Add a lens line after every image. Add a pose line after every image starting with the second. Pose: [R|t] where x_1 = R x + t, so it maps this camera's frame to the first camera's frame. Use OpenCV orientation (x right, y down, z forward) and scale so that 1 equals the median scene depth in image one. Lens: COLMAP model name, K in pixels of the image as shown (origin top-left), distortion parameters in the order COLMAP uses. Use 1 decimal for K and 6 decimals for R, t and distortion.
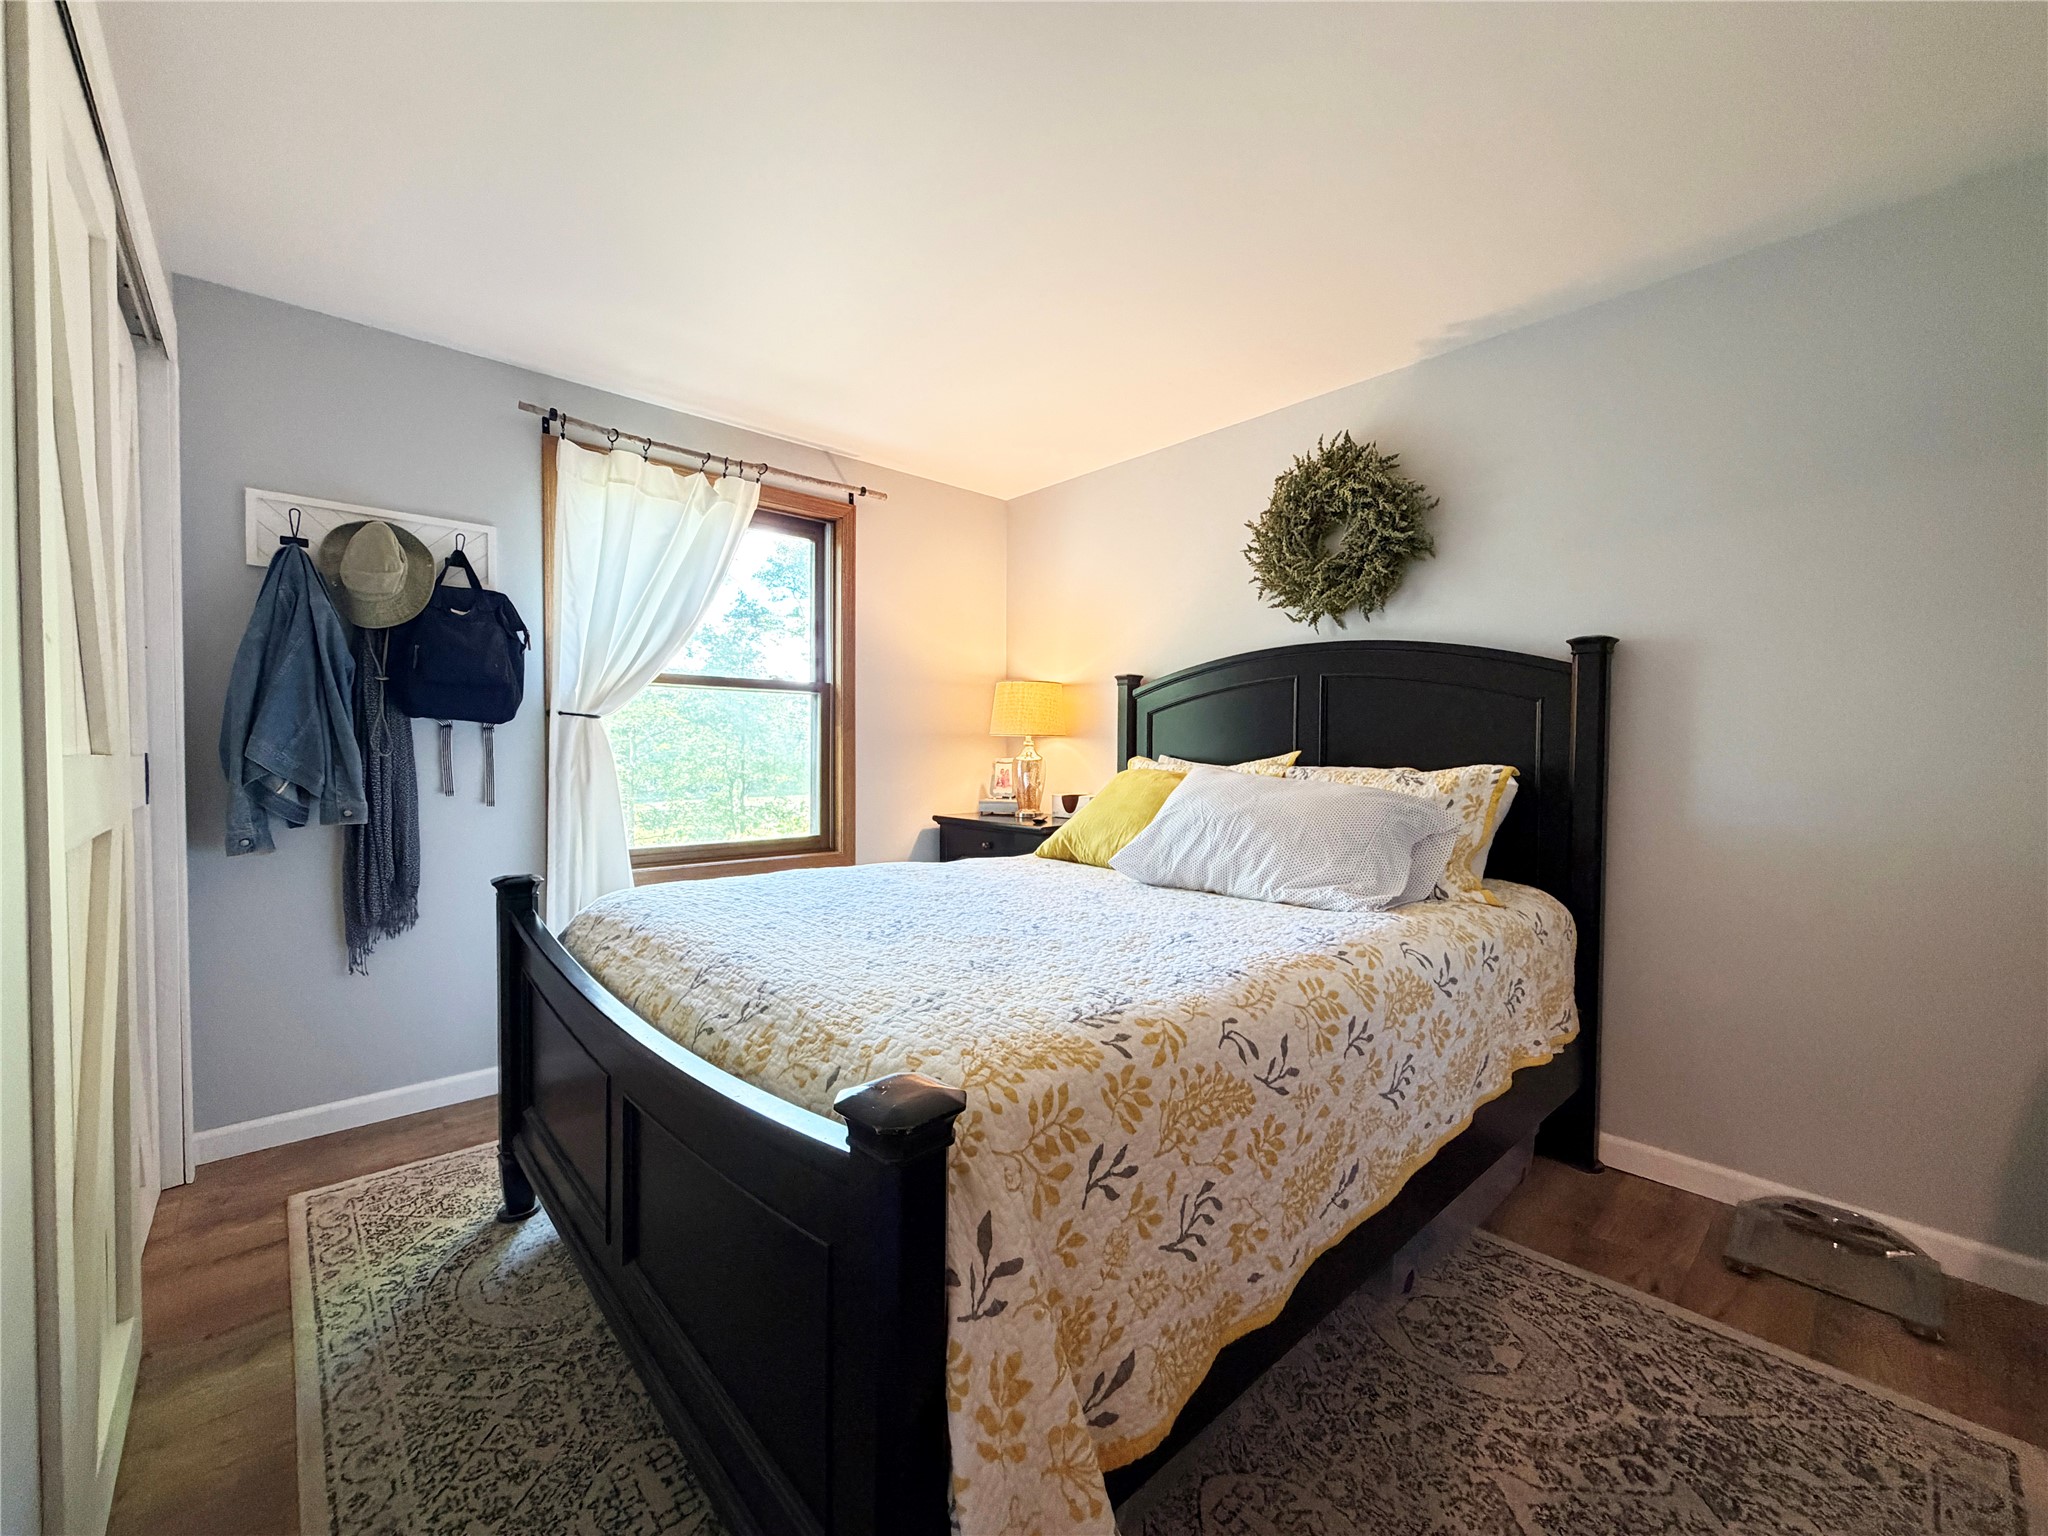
lens RADIAL K [[818.3, 0, 1021.4], [0, 818.3, 768.9], [0, 0, 1]] dist [-0.000479, 0.000025]
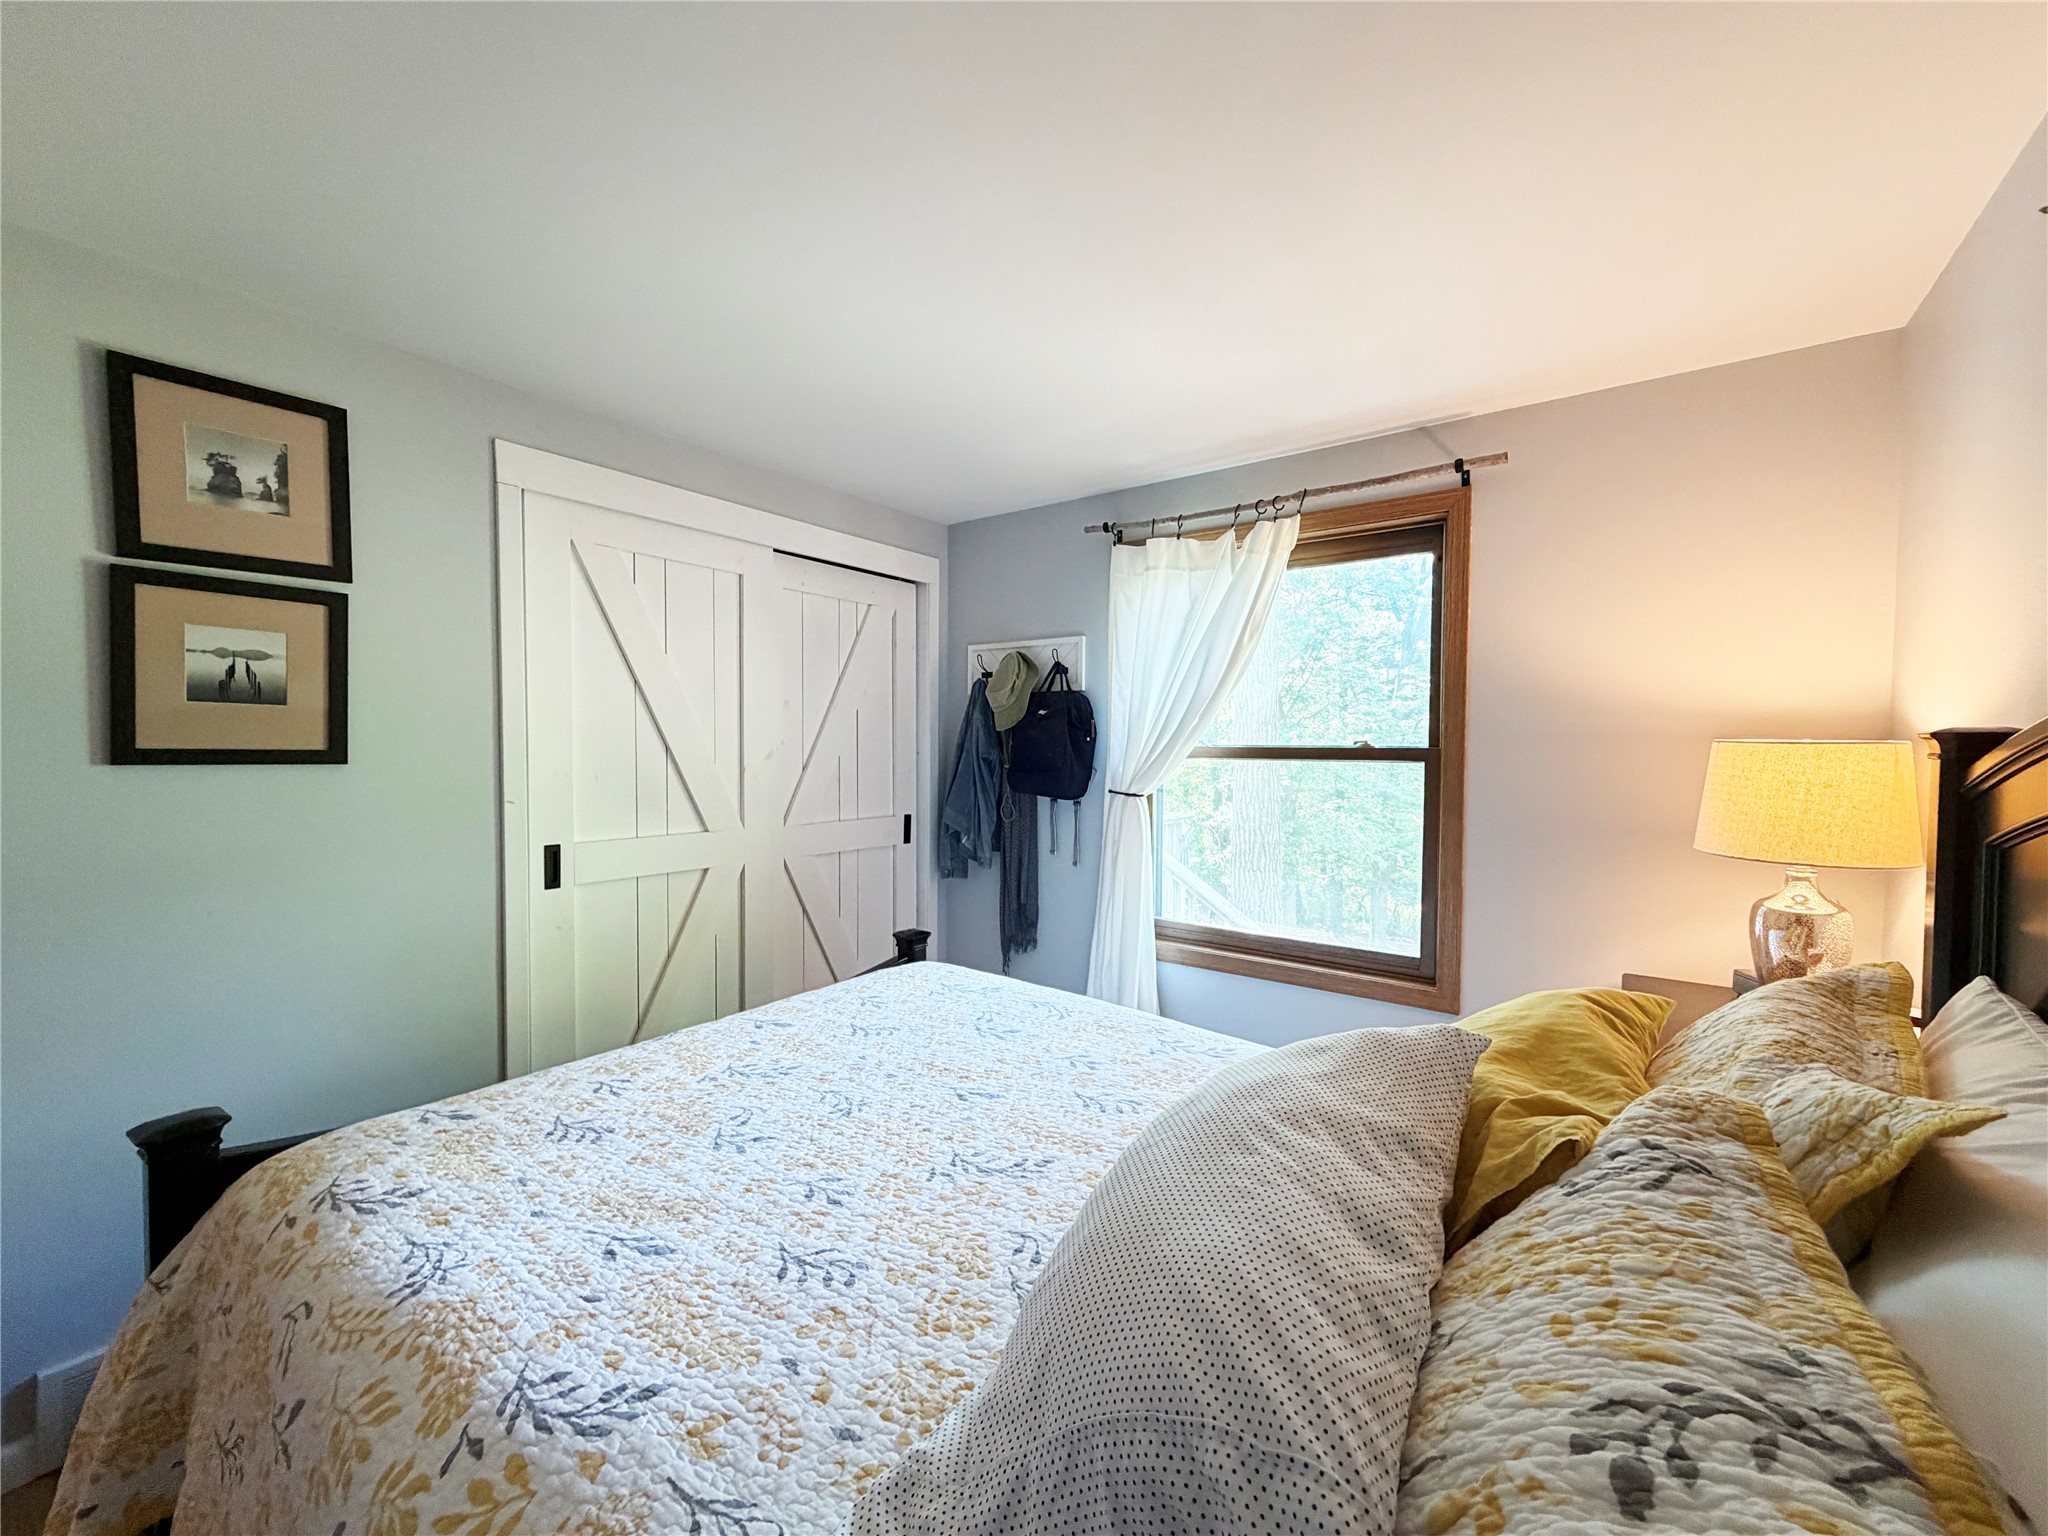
lens RADIAL K [[818.3, 0, 1021.4], [0, 818.3, 768.9], [0, 0, 1]] dist [-0.000479, 0.000025]
pose [[0.194069, 0.020446, -0.980775, 0.511171], [-0.031132, 0.999408, 0.014674, -0.111568], [0.980494, 0.027686, 0.194591, 0.664462]]
